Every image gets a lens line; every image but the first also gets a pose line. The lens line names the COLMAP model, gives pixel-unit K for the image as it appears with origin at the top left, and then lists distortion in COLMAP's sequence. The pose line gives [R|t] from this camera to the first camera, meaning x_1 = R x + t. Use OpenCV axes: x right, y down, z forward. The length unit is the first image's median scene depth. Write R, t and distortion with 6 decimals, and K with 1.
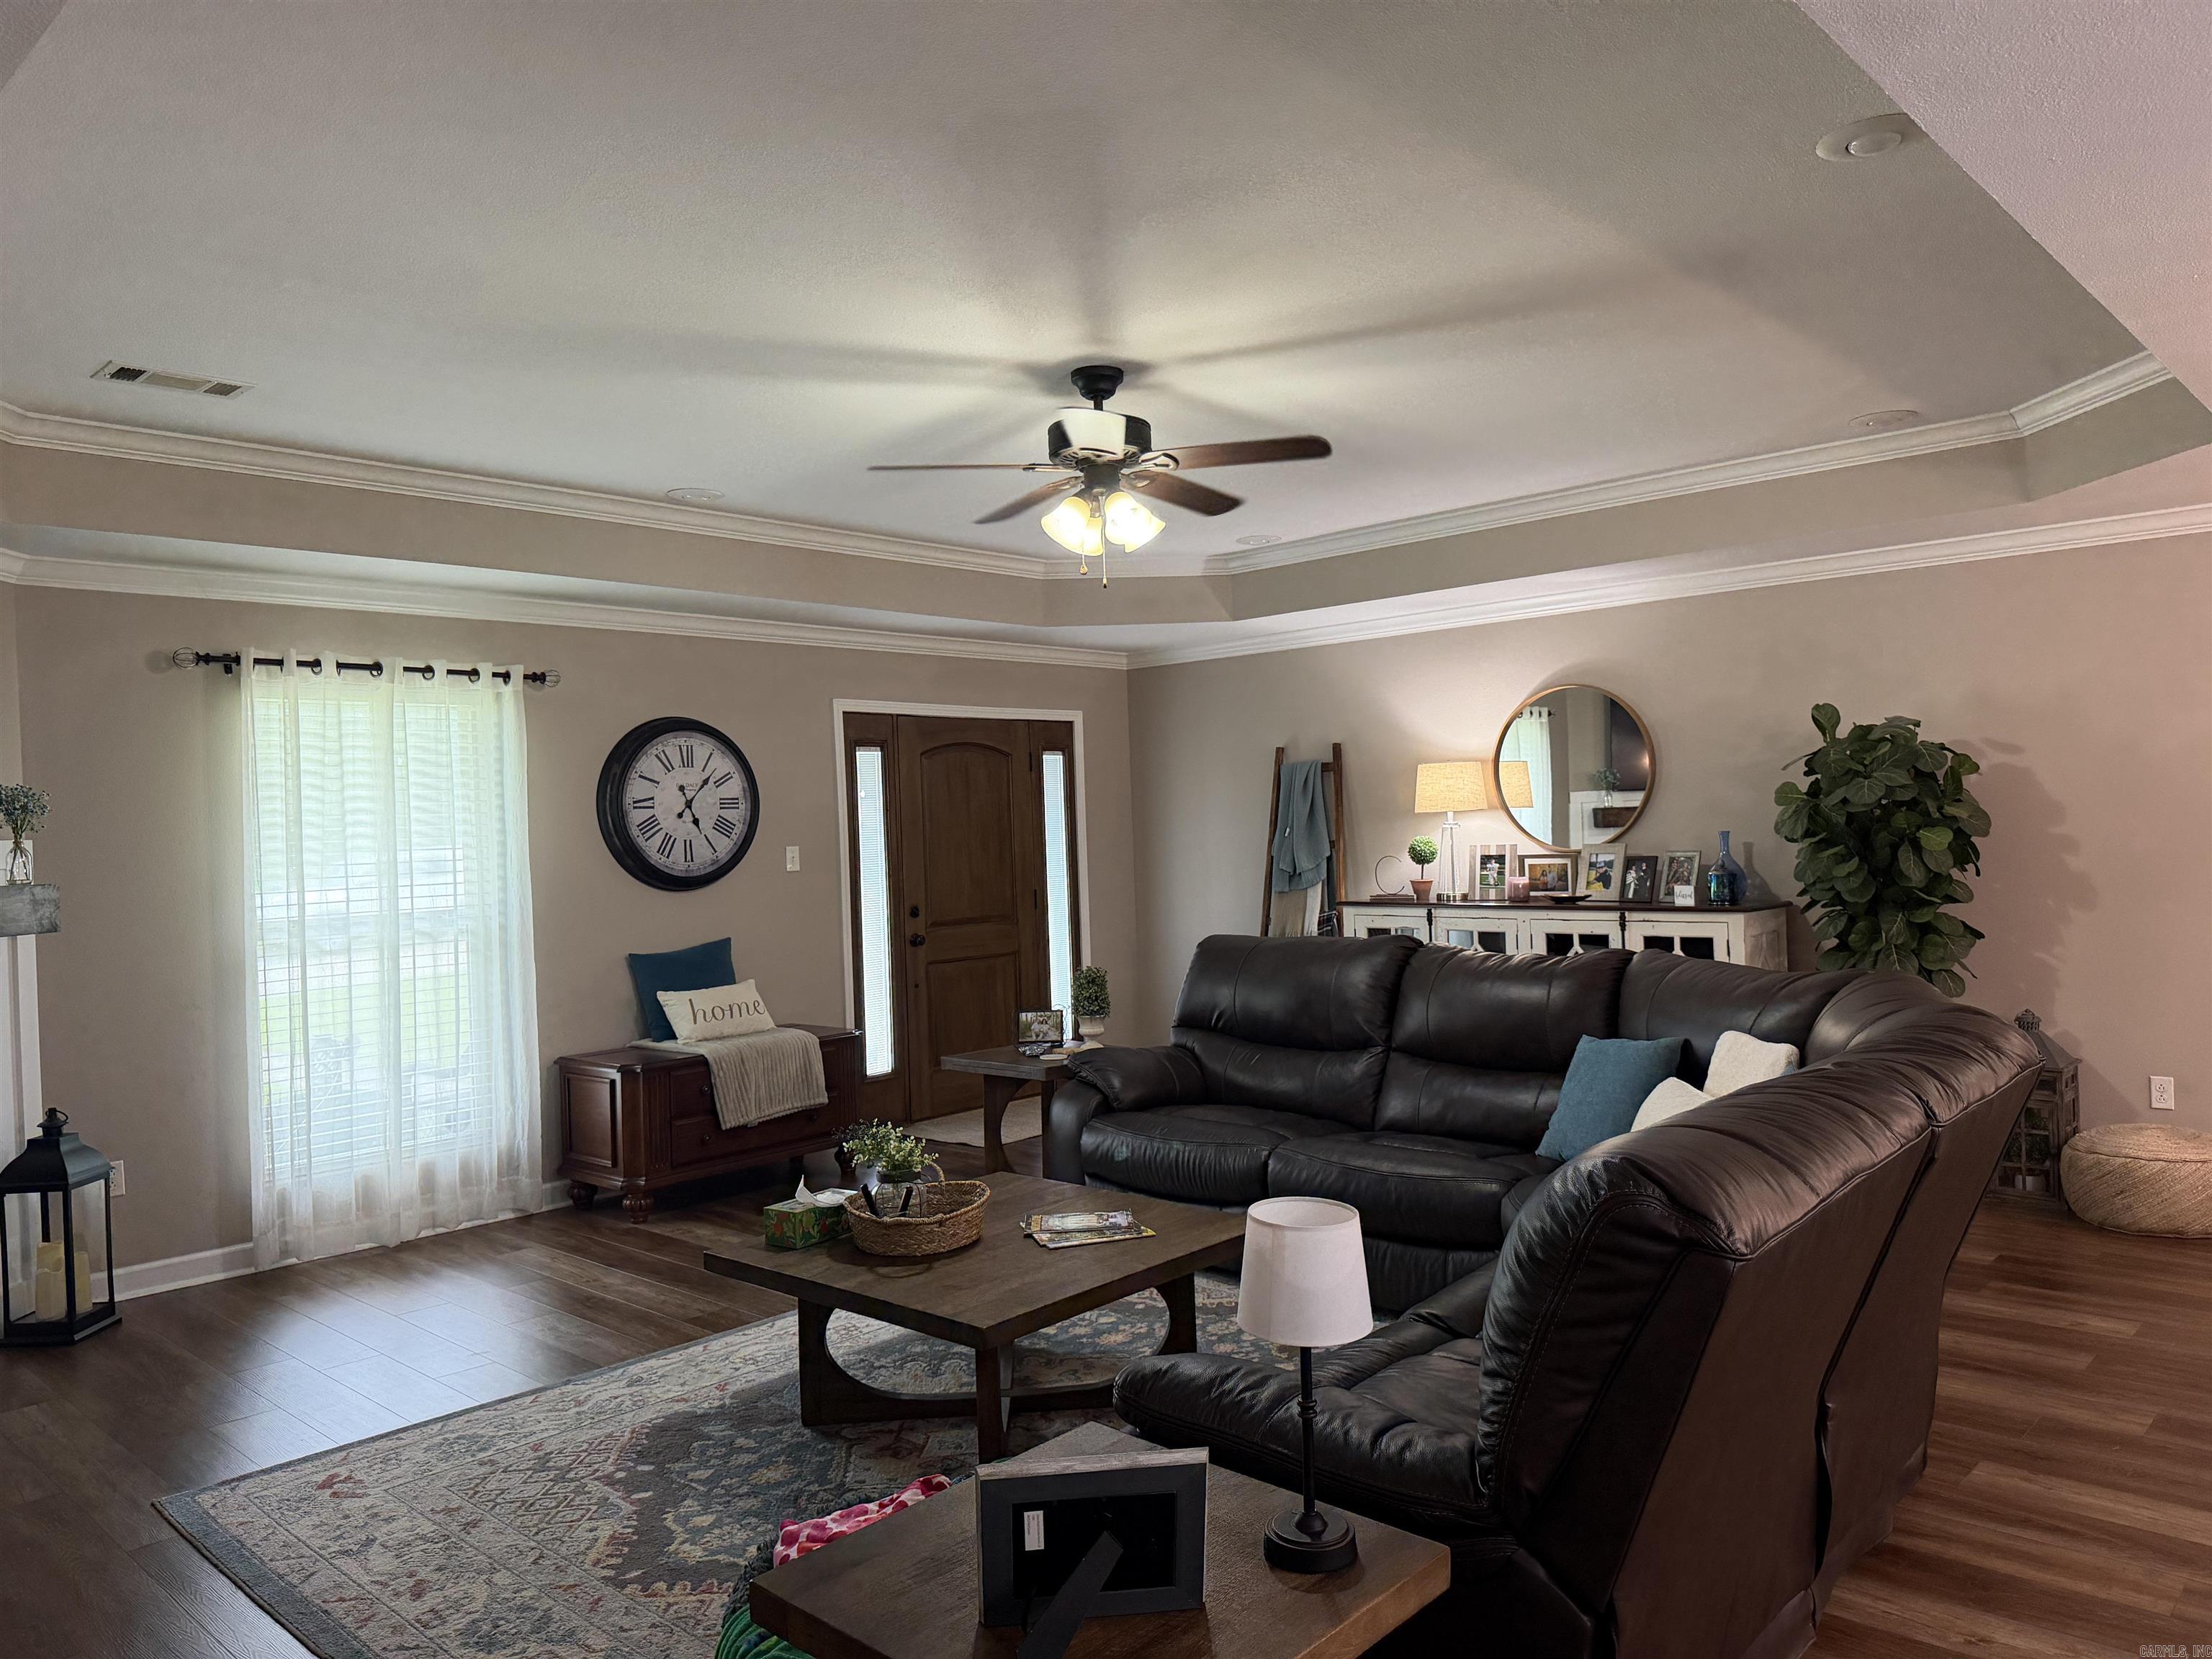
lens RADIAL K [[1556.9, 0, 1115.2], [0, 1556.9, 842.8], [0, 0, 1]] dist [0.116483, -0.176606]
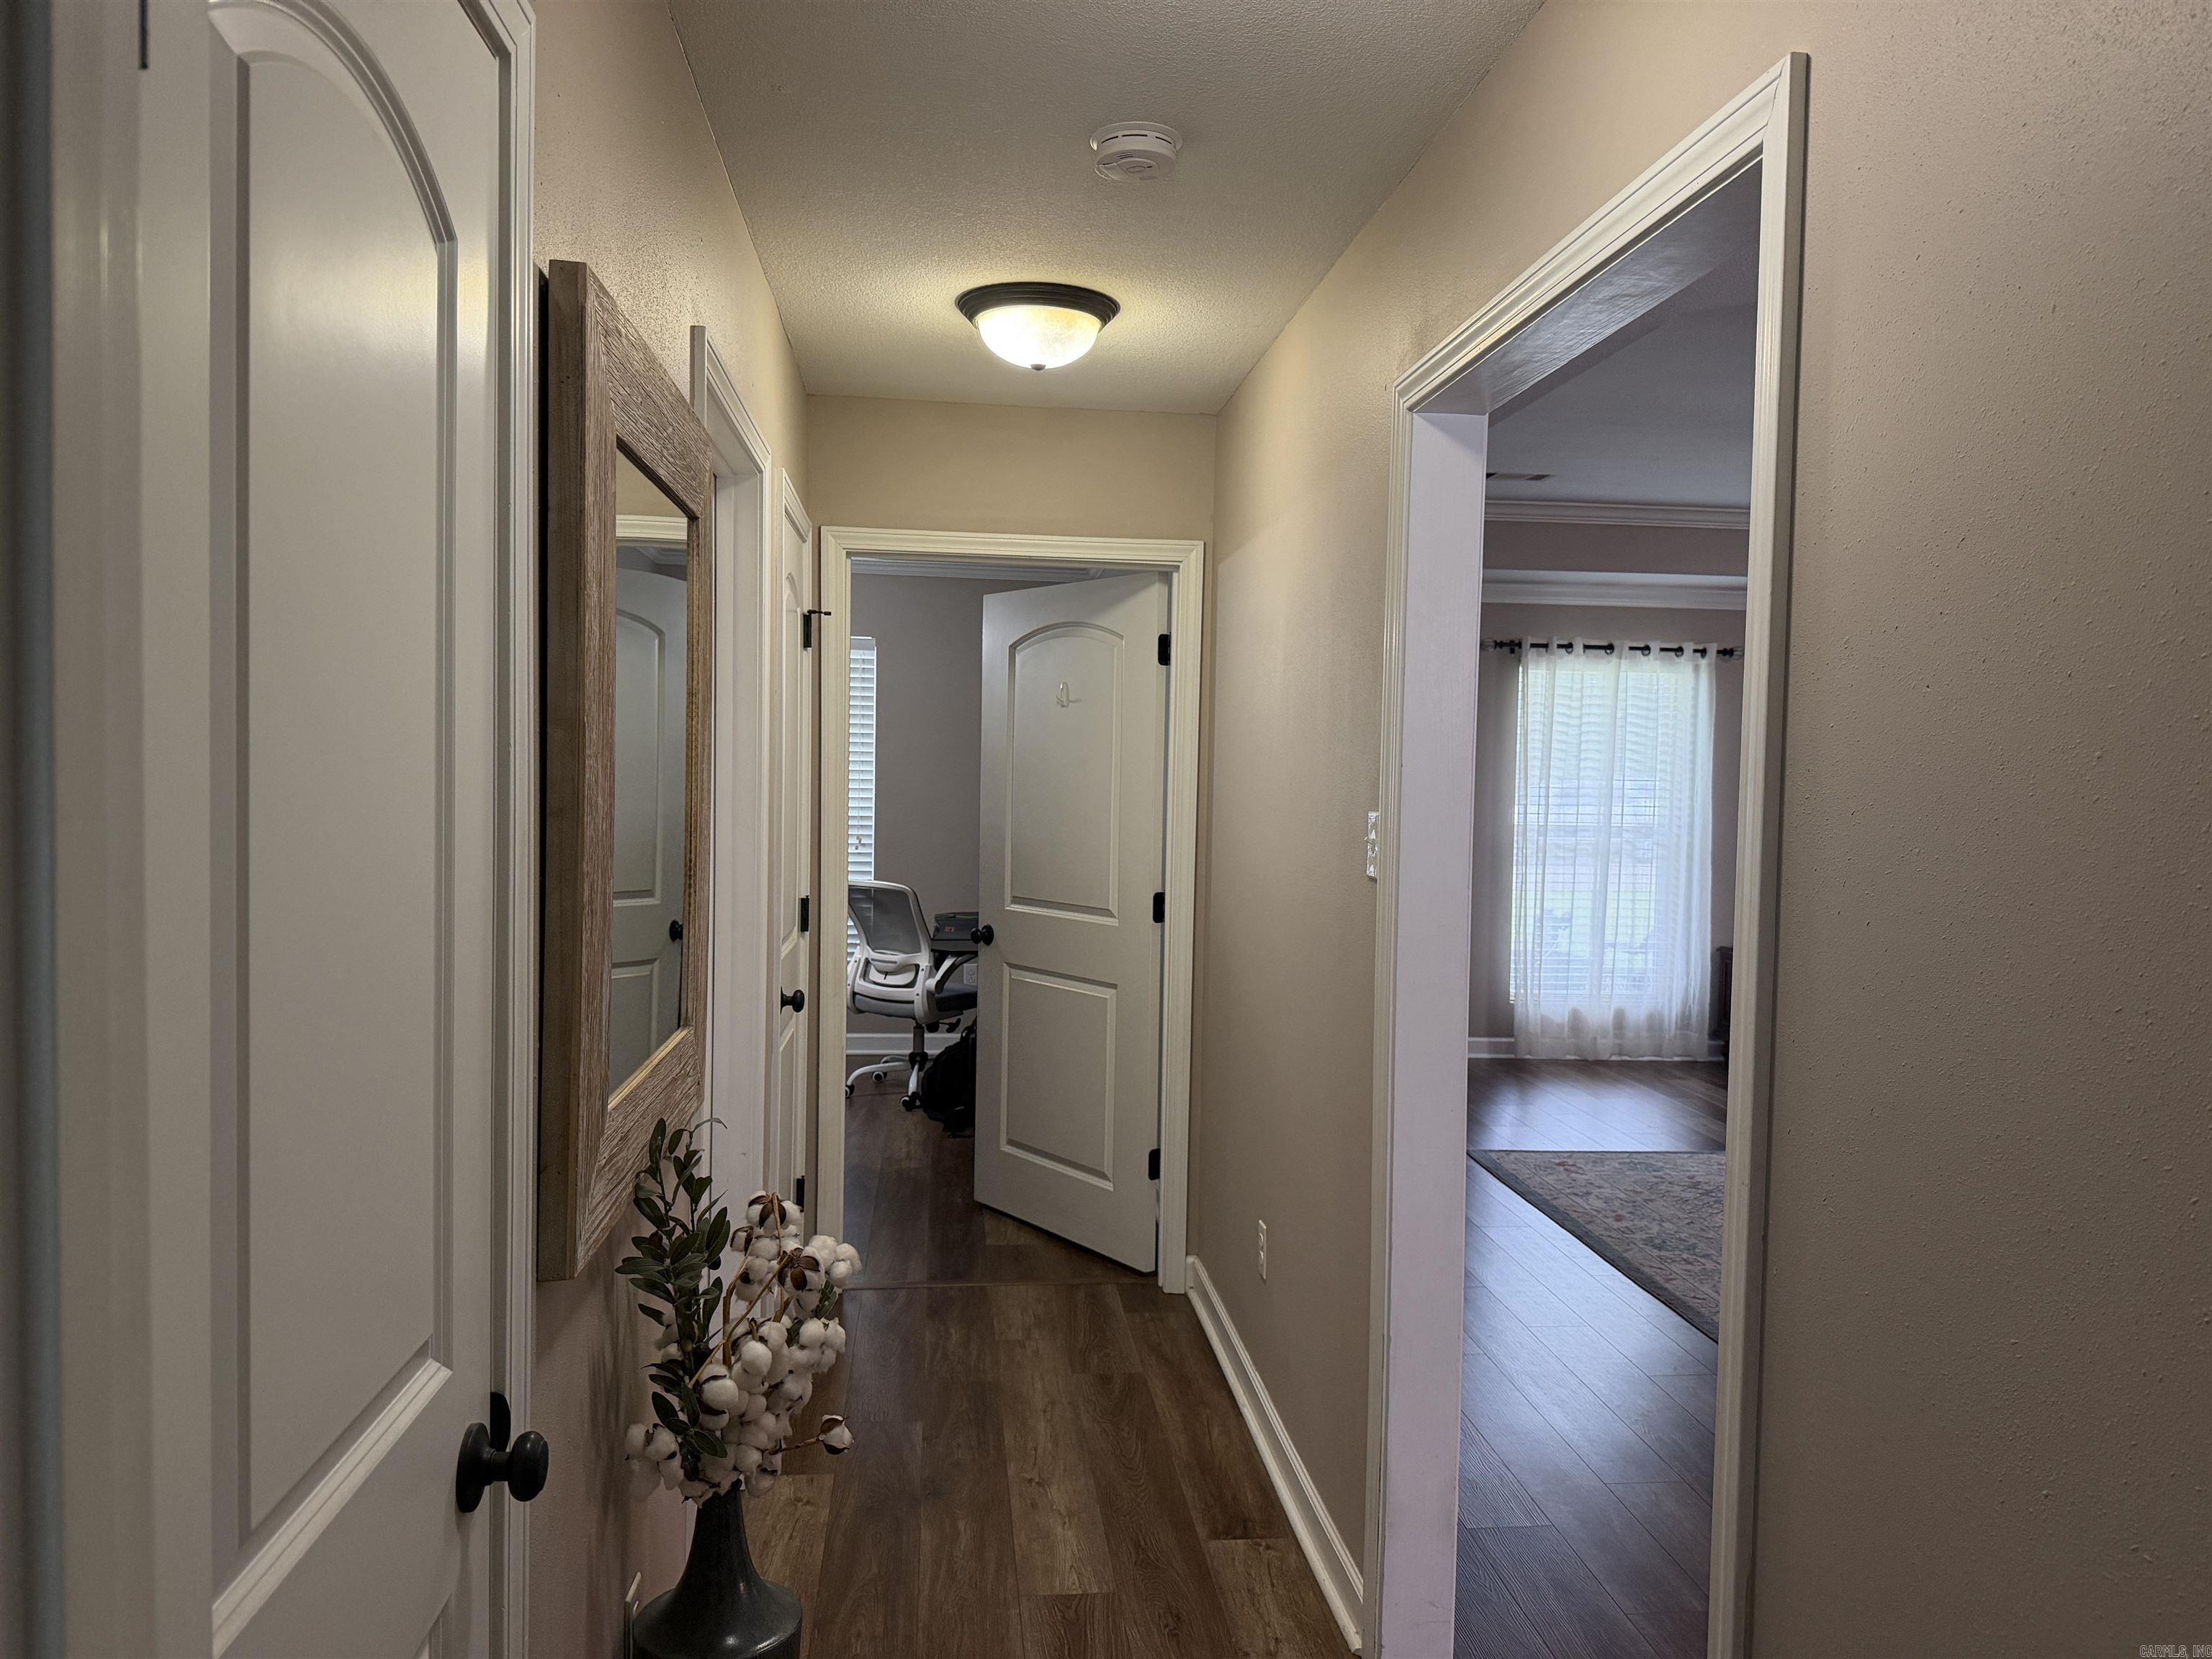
lens RADIAL K [[1571.2, 0, 1097.9], [0, 1571.2, 834.2], [0, 0, 1]] dist [0.199170, -0.422269]
pose [[0.752860, 0.080095, -0.653289, 0.122441], [-0.054746, 0.996749, 0.059114, -0.006024], [0.655900, -0.008739, 0.754797, -0.349690]]
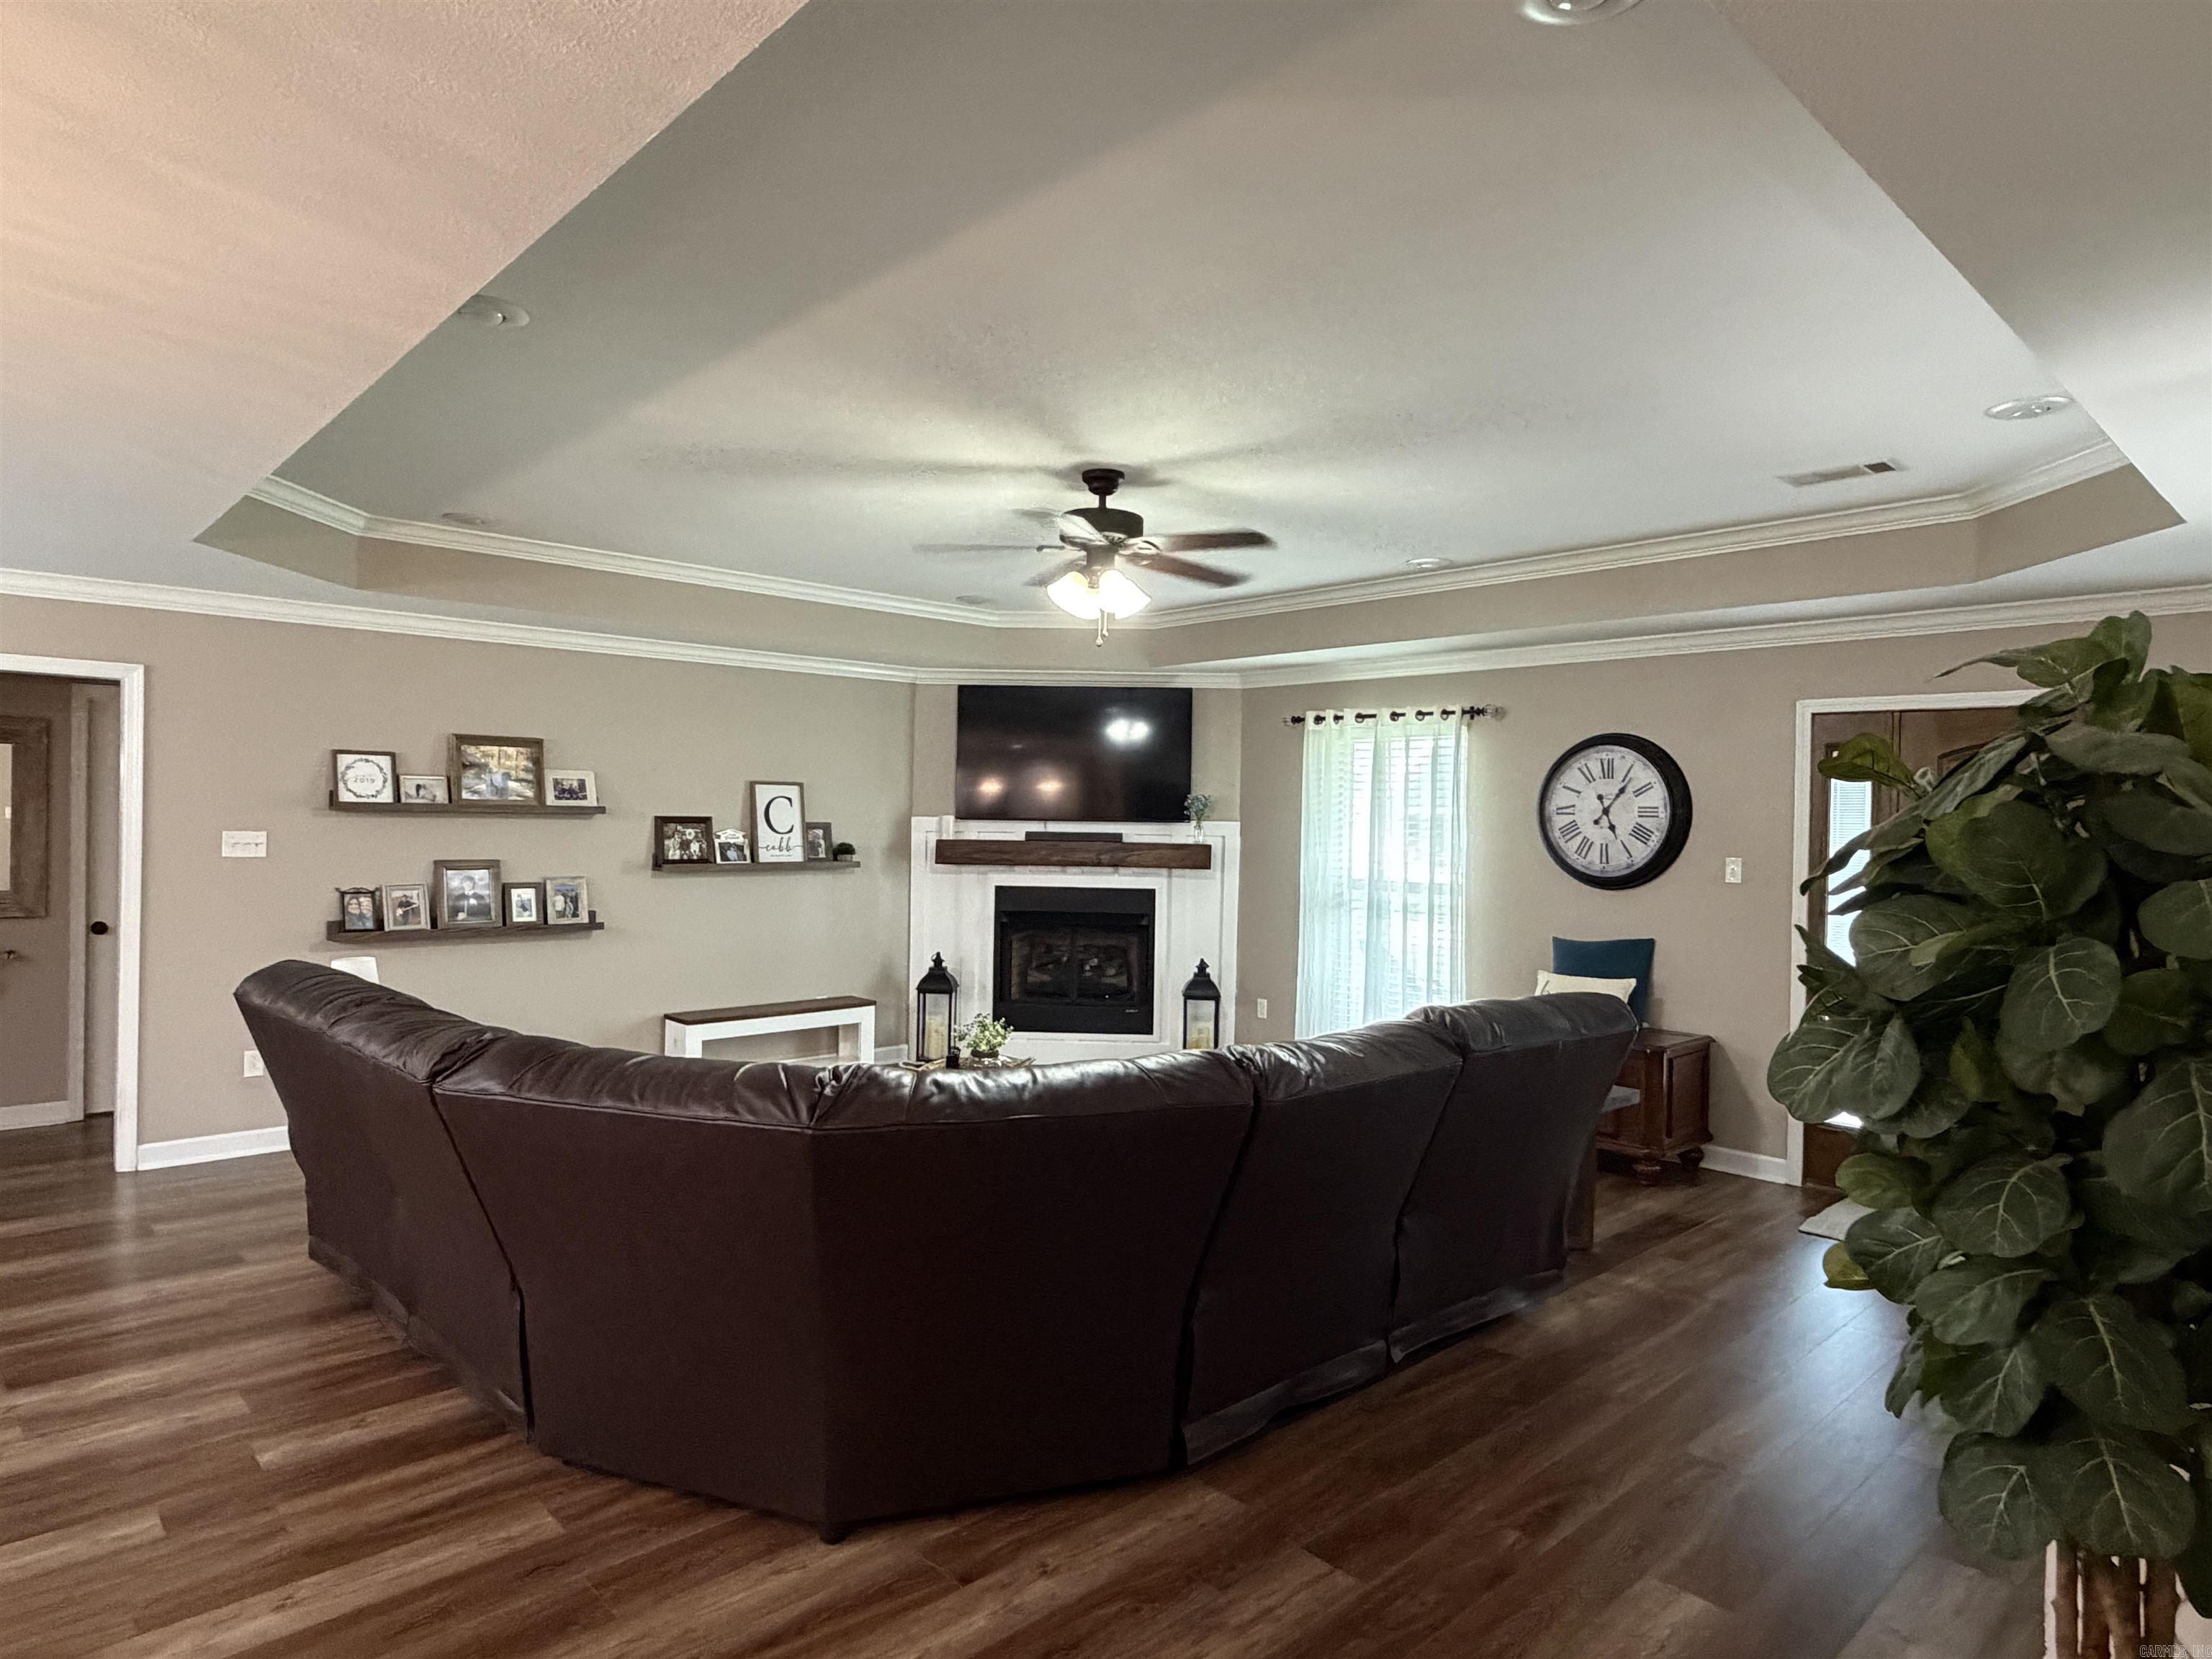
lens RADIAL K [[1297.8, 0, 1106.0], [0, 1297.8, 829.5], [0, 0, 1]] dist [0.021939, -0.102654]
pose [[-0.072623, 0.039384, -0.996582, 0.769011], [-0.028644, 0.998725, 0.041556, -0.046061], [0.996948, 0.031564, -0.071402, 0.821555]]
